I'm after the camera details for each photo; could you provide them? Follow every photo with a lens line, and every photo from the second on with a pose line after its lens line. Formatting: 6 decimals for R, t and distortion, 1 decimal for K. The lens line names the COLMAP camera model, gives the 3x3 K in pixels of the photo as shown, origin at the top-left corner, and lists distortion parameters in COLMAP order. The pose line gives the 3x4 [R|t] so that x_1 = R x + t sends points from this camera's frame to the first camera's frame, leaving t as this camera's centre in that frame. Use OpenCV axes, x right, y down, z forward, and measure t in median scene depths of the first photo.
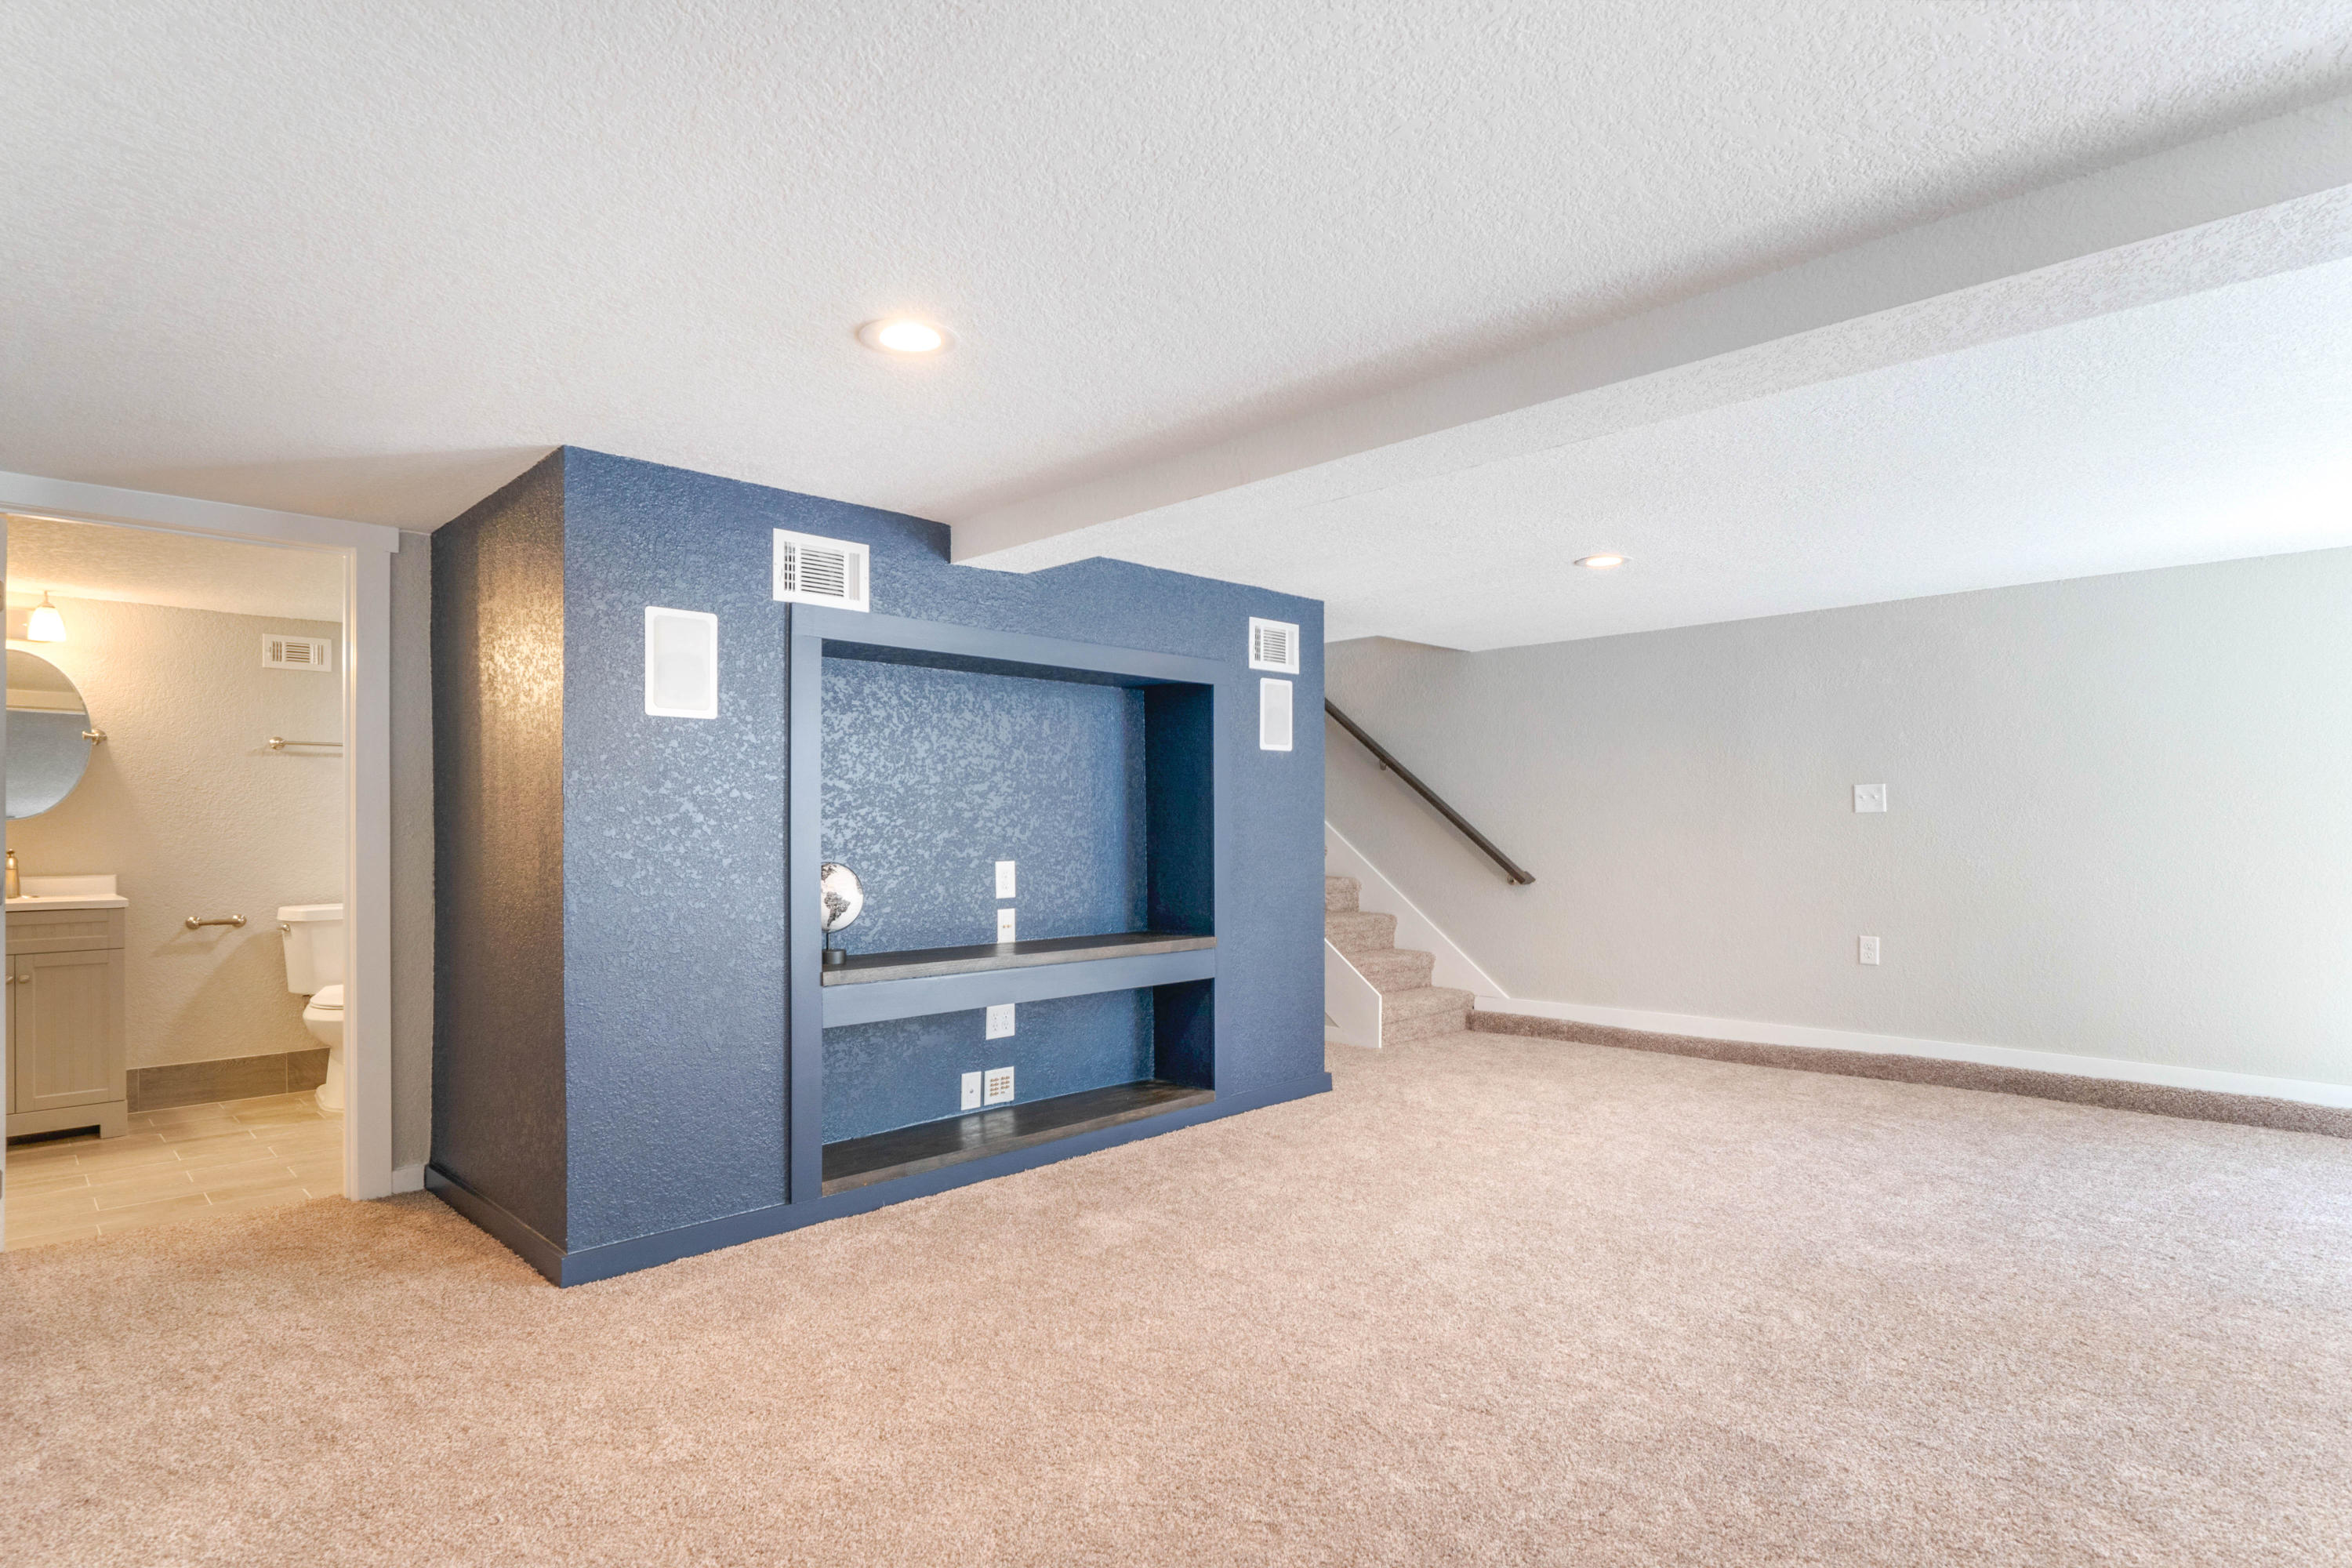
lens RADIAL K [[1241.2, 0, 1167.2], [0, 1241.2, 838.6], [0, 0, 1]] dist [-0.002006, 0.000290]
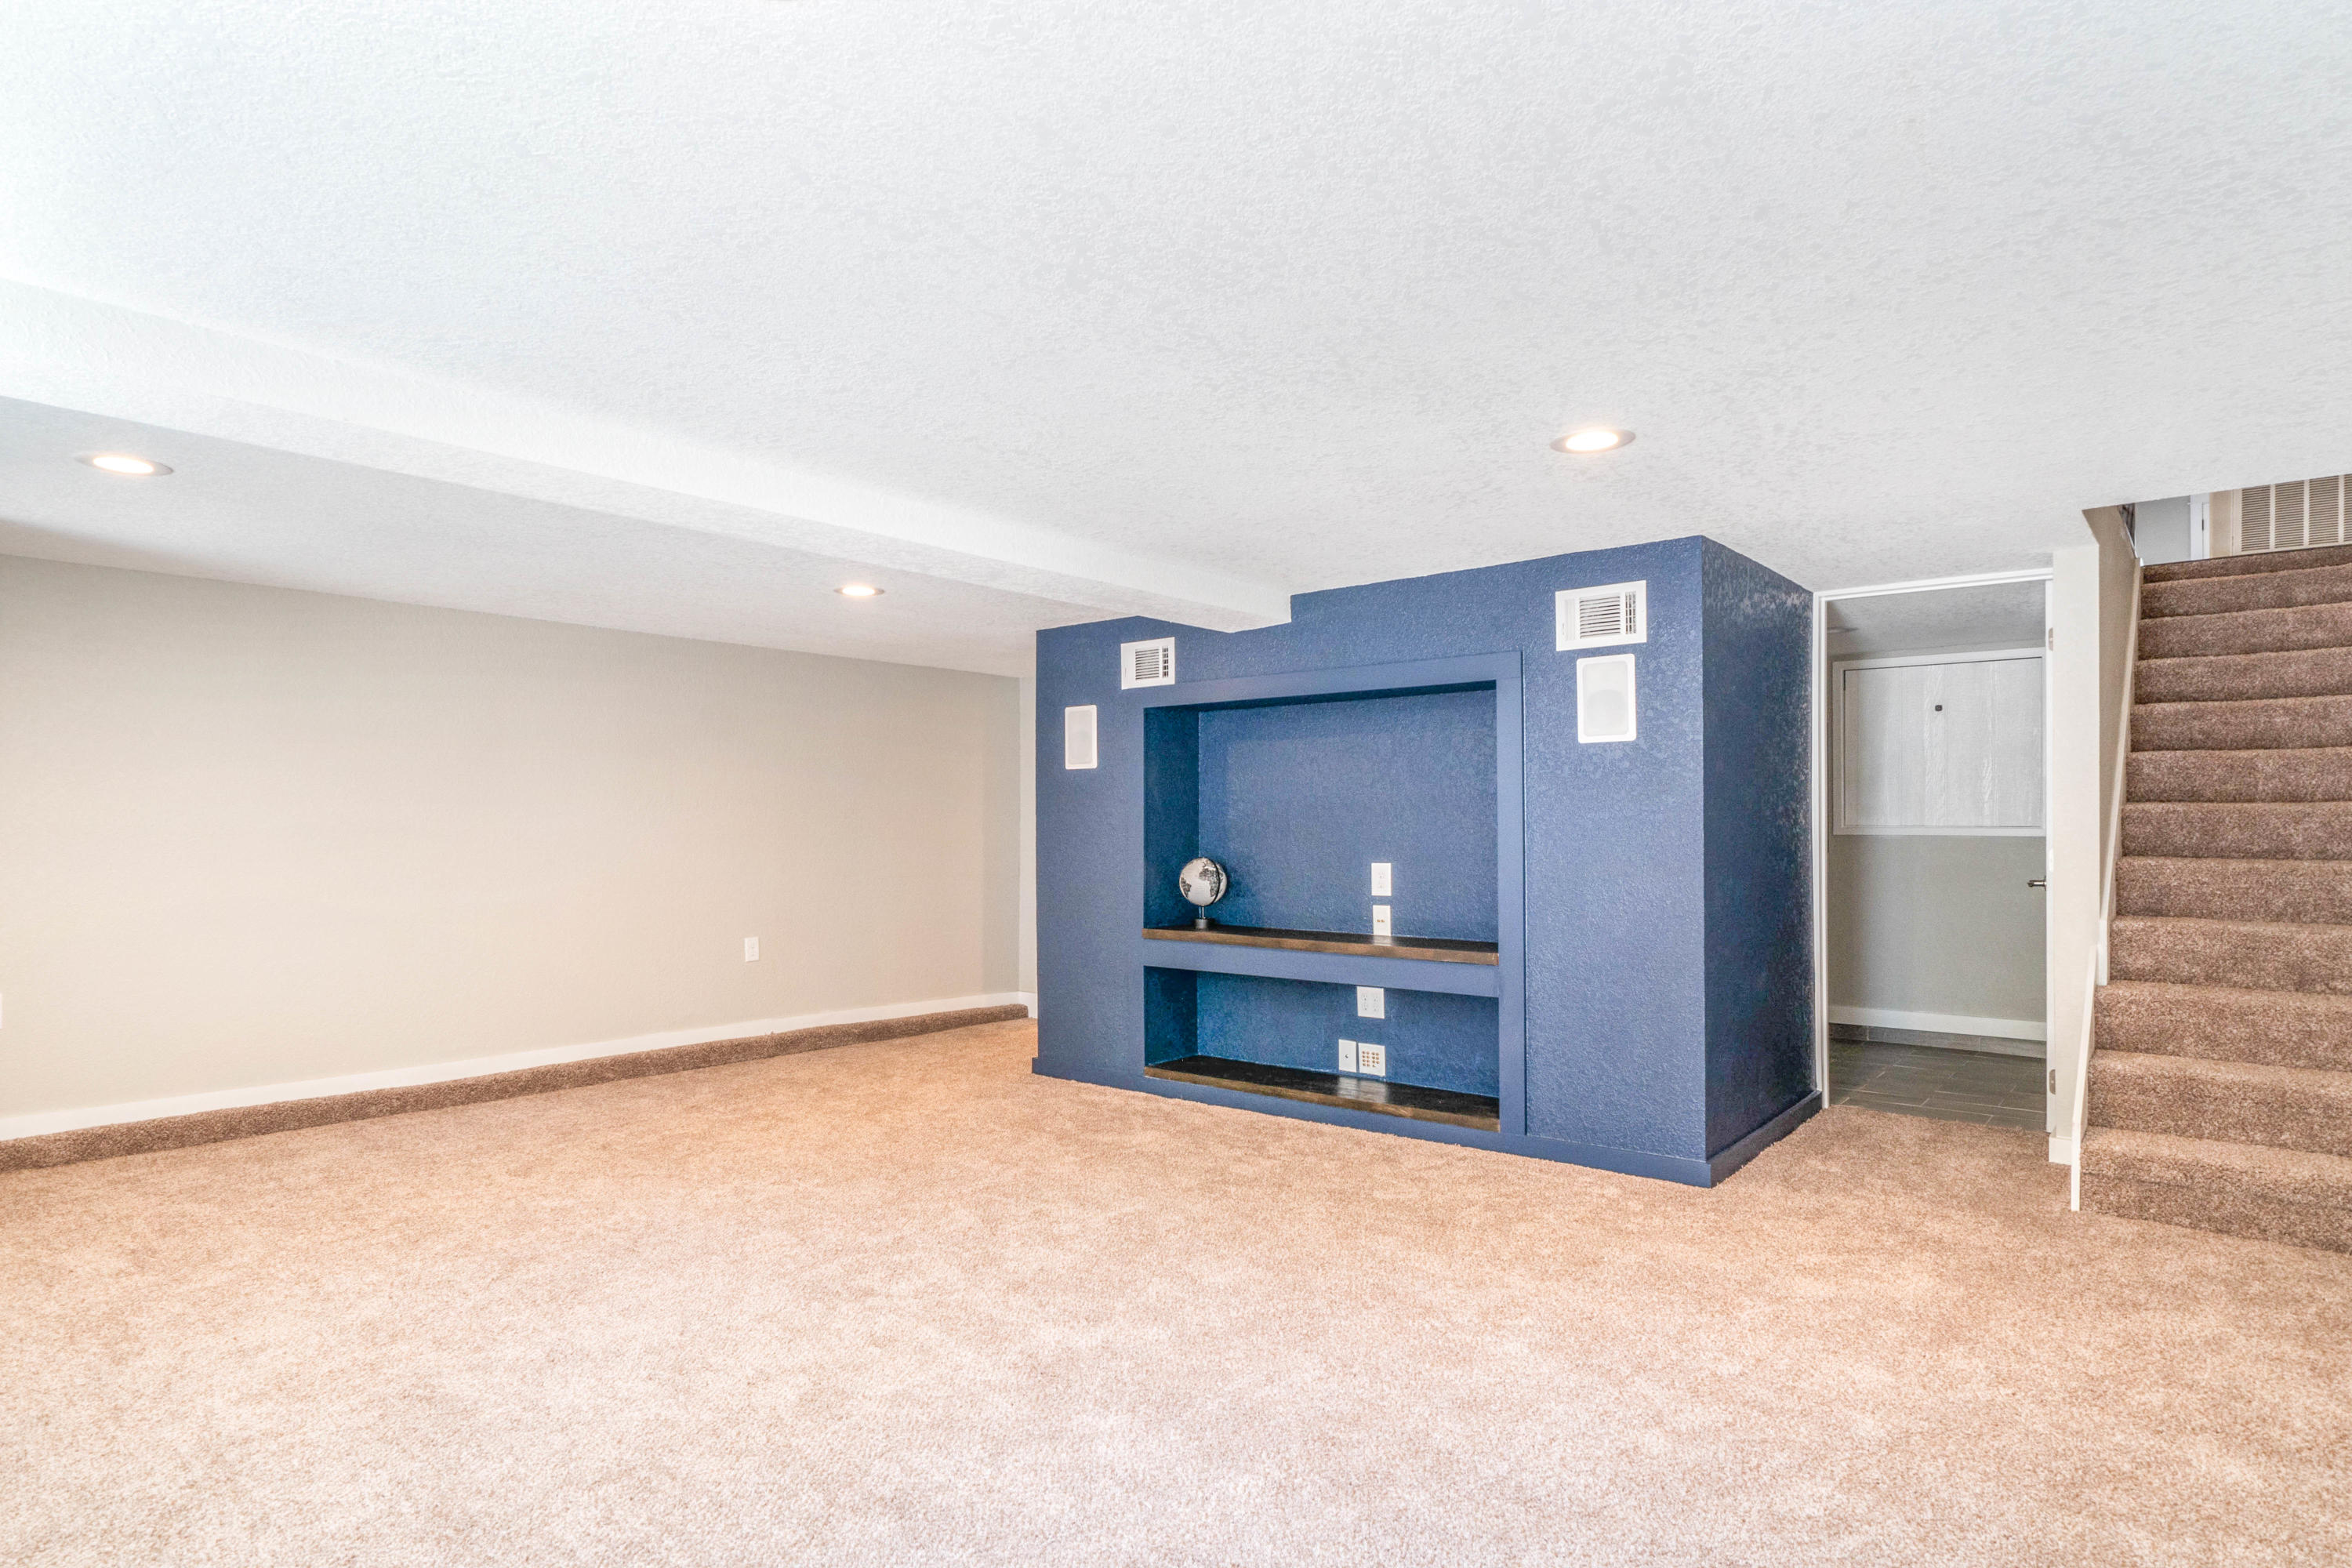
lens RADIAL K [[1253.6, 0, 1177.0], [0, 1253.6, 824.0], [0, 0, 1]] dist [-0.001503, -0.000426]
pose [[0.089618, -0.001378, -0.995975, 1.105973], [-0.008830, 0.999959, -0.002178, -0.014612], [0.995937, 0.008990, 0.089602, 0.794670]]
